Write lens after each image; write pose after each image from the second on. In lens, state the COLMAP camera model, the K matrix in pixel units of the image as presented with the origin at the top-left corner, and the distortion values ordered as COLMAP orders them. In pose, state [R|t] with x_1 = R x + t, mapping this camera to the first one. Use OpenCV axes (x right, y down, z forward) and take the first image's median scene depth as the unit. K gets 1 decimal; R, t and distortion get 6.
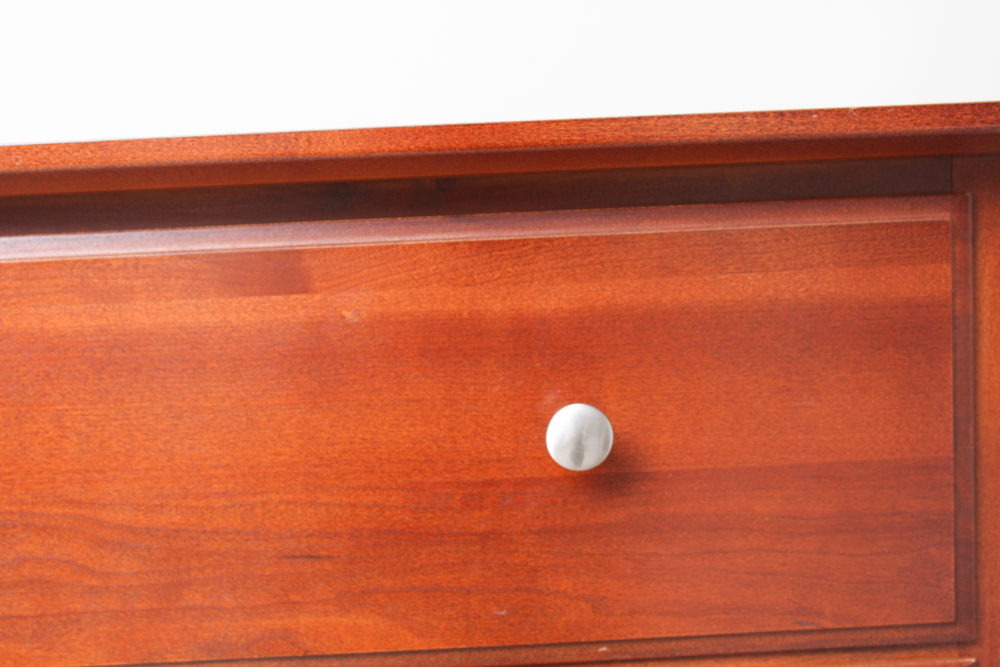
lens RADIAL K [[1428.7, 0, 500.0], [0, 1428.7, 333.5], [0, 0, 1]] dist [-0.042771, 0.077319]
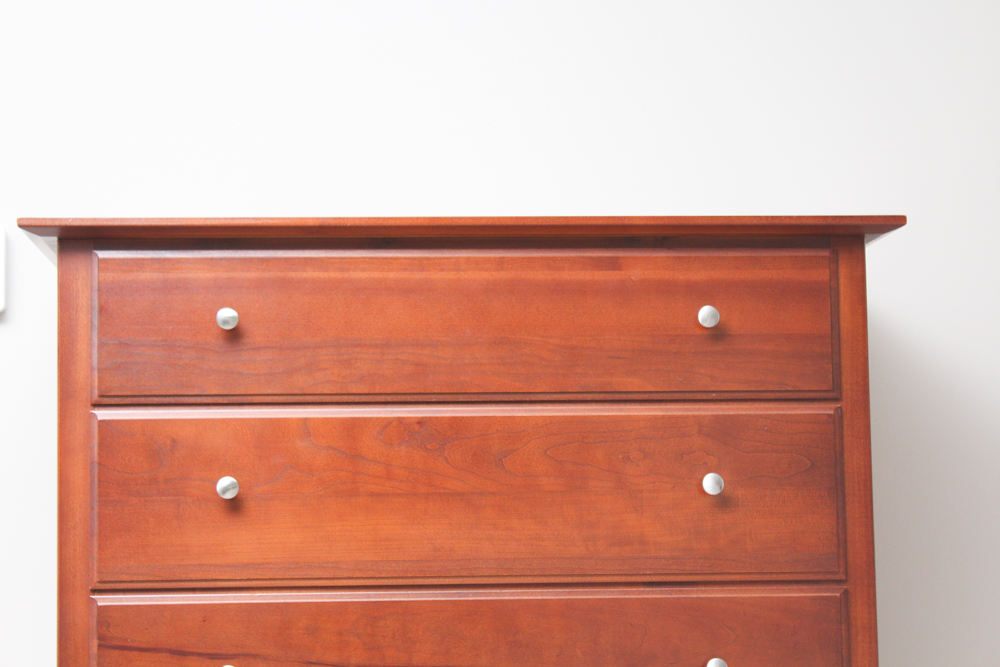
lens RADIAL K [[2435.6, 0, 500.0], [0, 2435.6, 333.5], [0, 0, 1]] dist [0.085014, 0.577443]
pose [[0.998043, 0.035228, 0.051661, -0.649550], [-0.024102, 0.979085, -0.202017, 1.152653], [-0.057698, 0.200377, 0.978019, -4.027084]]
